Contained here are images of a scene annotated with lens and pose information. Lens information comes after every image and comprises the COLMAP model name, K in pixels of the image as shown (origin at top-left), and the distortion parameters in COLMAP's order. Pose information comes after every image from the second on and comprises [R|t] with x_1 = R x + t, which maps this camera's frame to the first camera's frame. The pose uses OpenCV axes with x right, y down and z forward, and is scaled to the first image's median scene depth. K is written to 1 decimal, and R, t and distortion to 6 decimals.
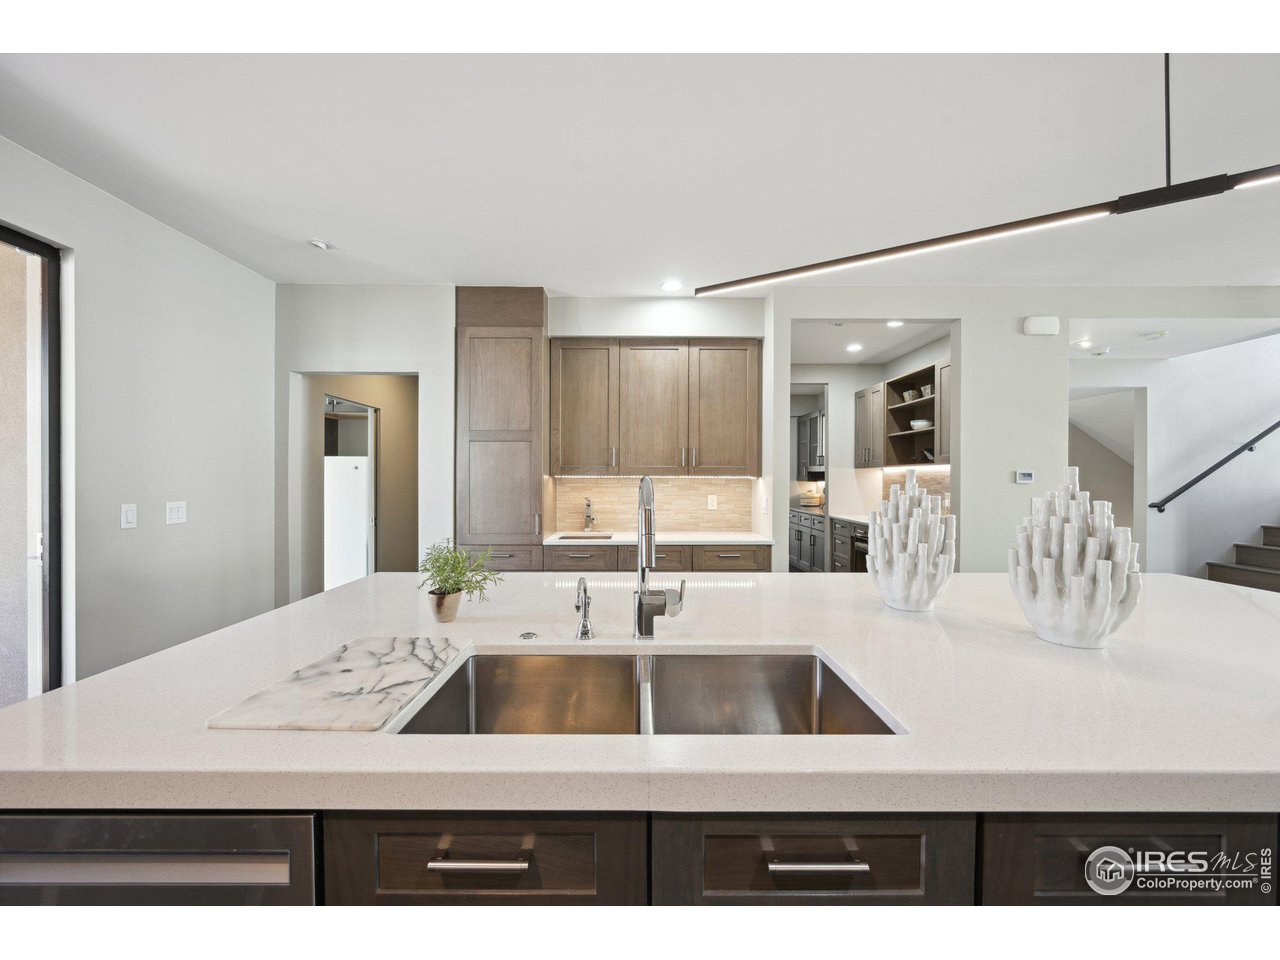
lens RADIAL K [[504.9, 0, 640.8], [0, 504.9, 474.5], [0, 0, 1]] dist [-0.003346, 0.000210]
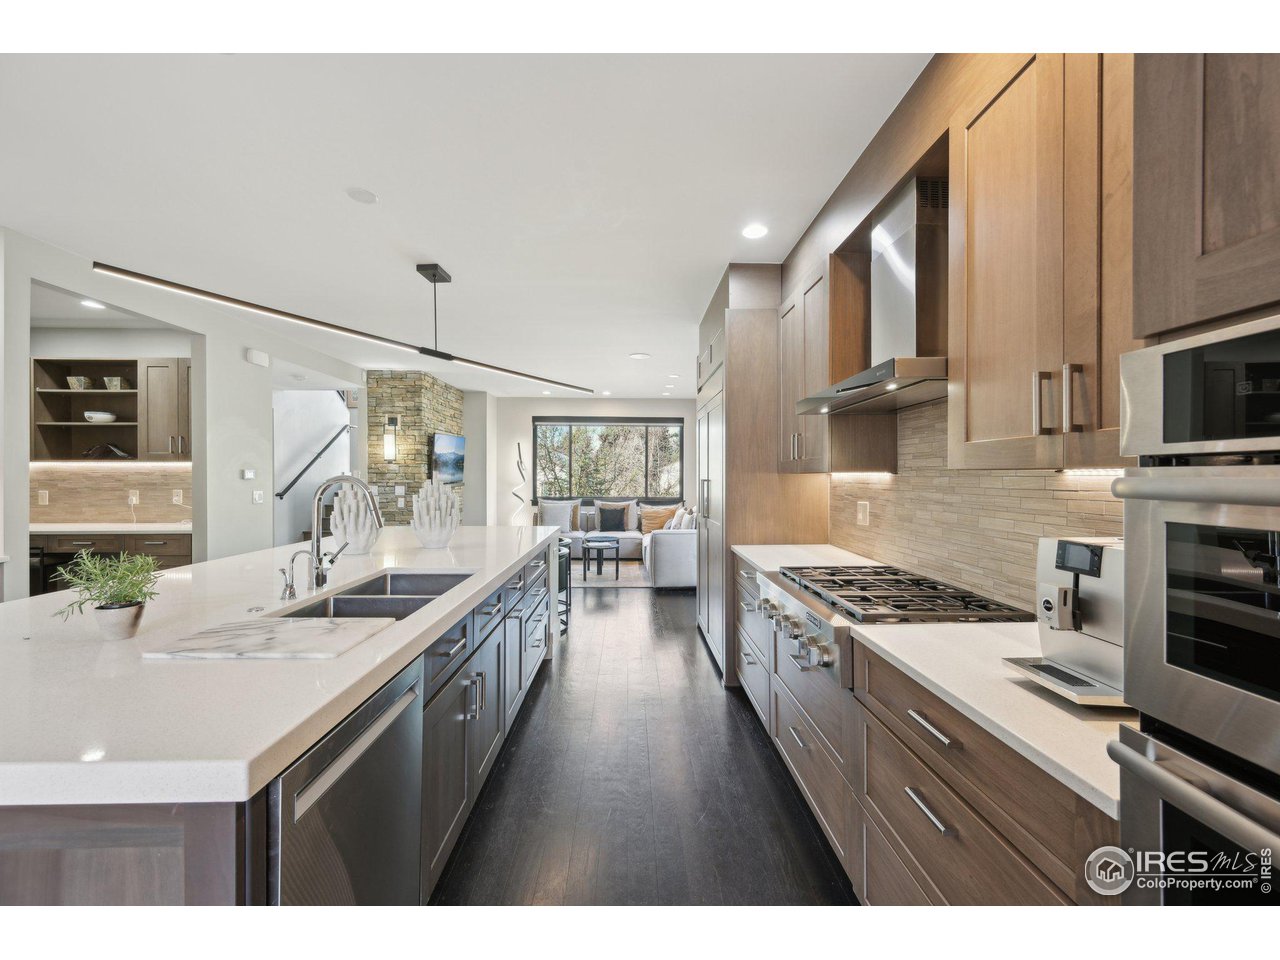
lens RADIAL K [[504.9, 0, 641.5], [0, 504.9, 477.4], [0, 0, 1]] dist [-0.003346, 0.000210]
pose [[-0.021976, -0.004180, 0.999750, -0.422119], [-0.009581, 0.999946, 0.003971, -0.002290], [-0.999713, -0.009491, -0.022015, 0.033148]]
